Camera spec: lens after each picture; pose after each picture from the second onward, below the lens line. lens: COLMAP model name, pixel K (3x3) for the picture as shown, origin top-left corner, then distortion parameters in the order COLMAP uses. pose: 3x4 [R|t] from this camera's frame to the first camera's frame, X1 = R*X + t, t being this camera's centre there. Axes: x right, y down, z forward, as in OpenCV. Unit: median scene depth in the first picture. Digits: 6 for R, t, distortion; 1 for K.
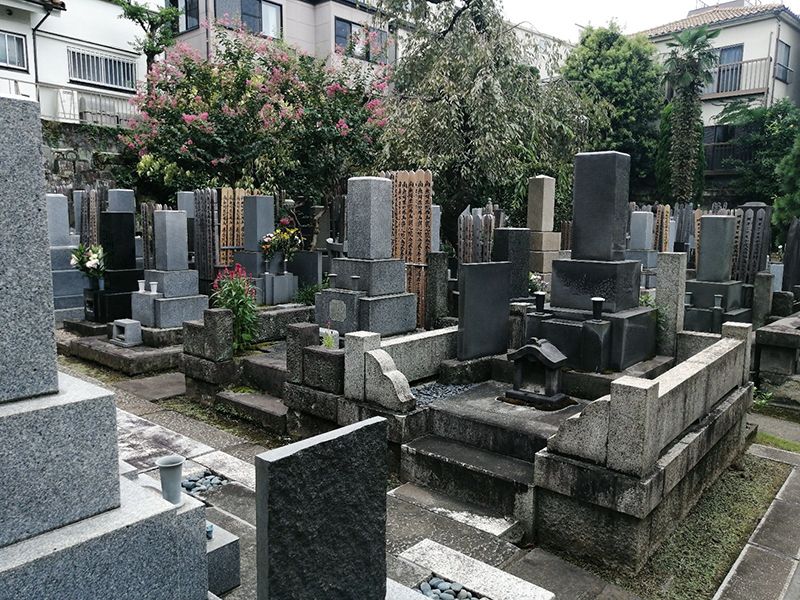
lens RADIAL K [[638.5, 0, 393.8], [0, 638.5, 303.6], [0, 0, 1]] dist [0.009831, 0.019643]
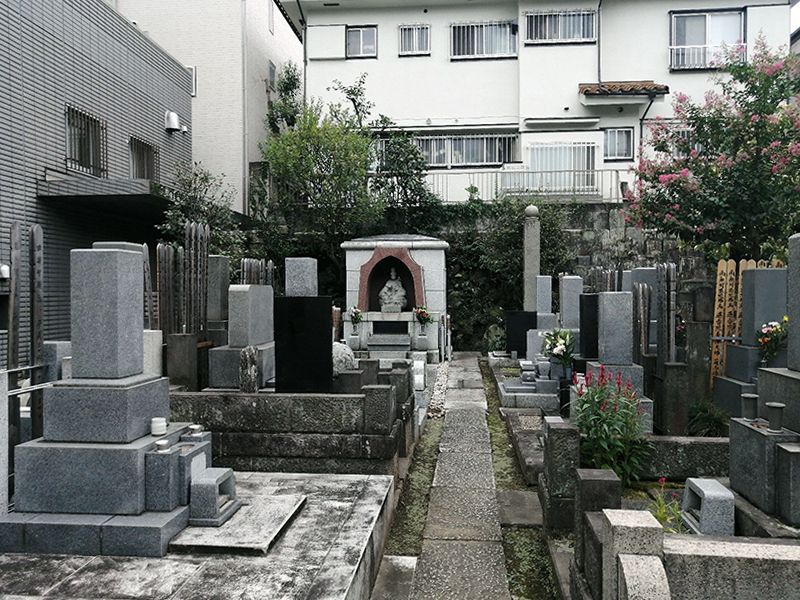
lens RADIAL K [[638.5, 0, 401.4], [0, 638.5, 299.5], [0, 0, 1]] dist [0.009831, 0.019643]
pose [[0.559546, -0.006669, -0.828773, 0.081616], [-0.097422, 0.992506, -0.073761, -0.021626], [0.823054, 0.122013, 0.554703, 0.140553]]
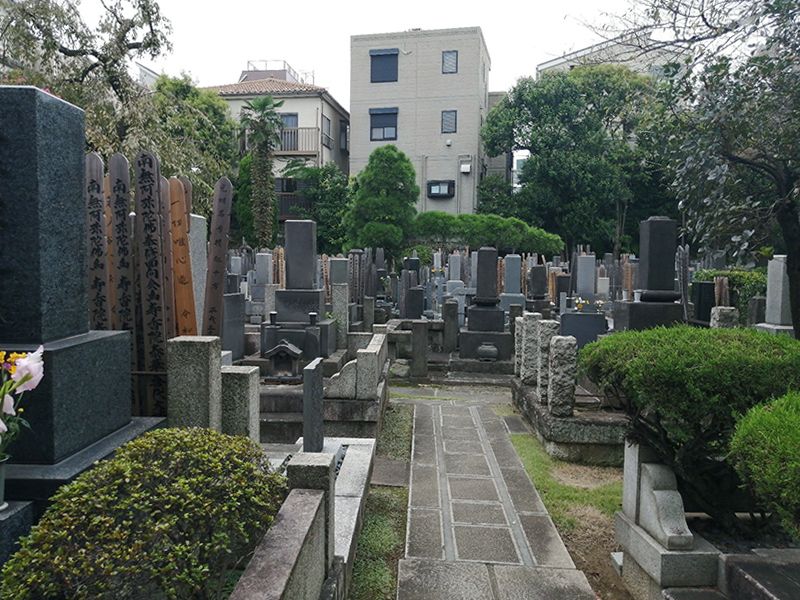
lens RADIAL K [[638.5, 0, 400.5], [0, 638.5, 299.9], [0, 0, 1]] dist [0.009831, 0.019643]
pose [[0.792683, -0.041915, 0.608191, -0.144166], [0.080391, 0.996108, -0.036128, 0.010410], [-0.604310, 0.077531, 0.792968, -0.118628]]
